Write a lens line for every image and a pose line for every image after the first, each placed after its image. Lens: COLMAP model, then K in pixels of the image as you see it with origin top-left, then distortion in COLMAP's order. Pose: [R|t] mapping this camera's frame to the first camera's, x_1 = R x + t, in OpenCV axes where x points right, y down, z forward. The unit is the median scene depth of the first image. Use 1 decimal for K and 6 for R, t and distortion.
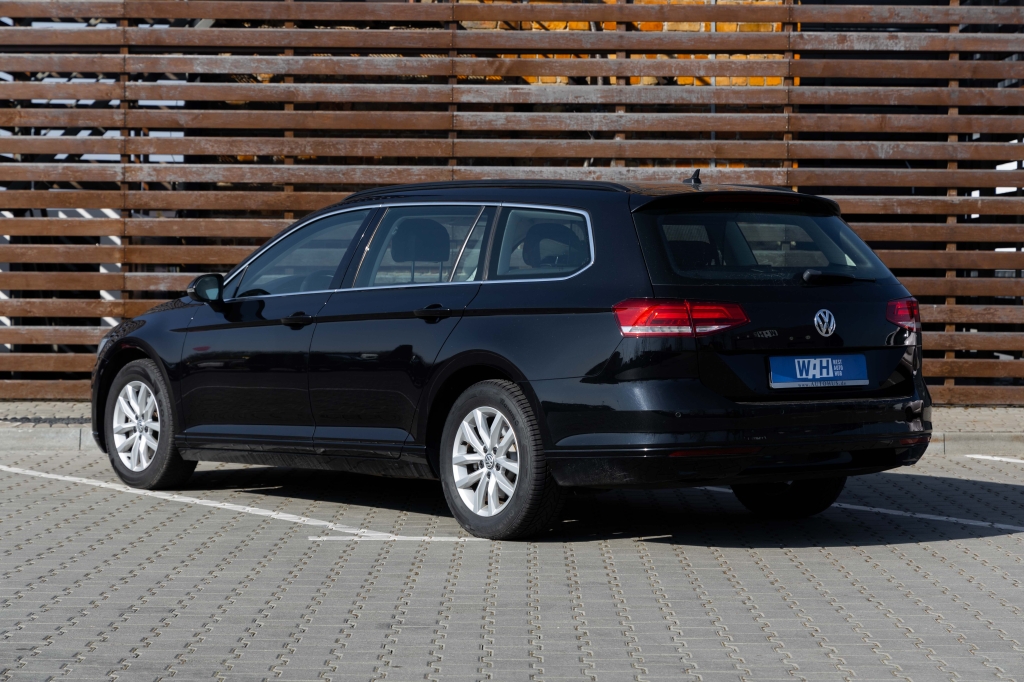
lens RADIAL K [[2359.3, 0, 512.0], [0, 2359.3, 341.0], [0, 0, 1]] dist [0.033180, -0.425147]
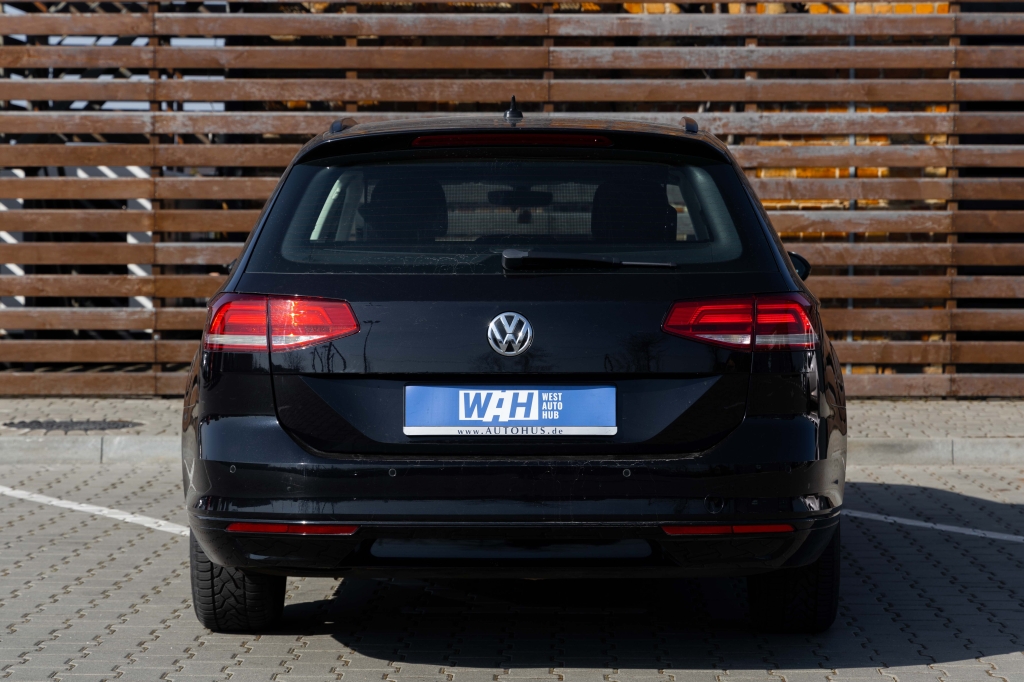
lens RADIAL K [[2528.9, 0, 512.0], [0, 2528.9, 341.0], [0, 0, 1]] dist [0.024572, -0.181594]
pose [[0.999697, -0.003499, -0.024357, -0.016700], [0.003920, 0.999844, 0.017239, -0.009249], [0.024293, -0.017329, 0.999555, 0.110480]]
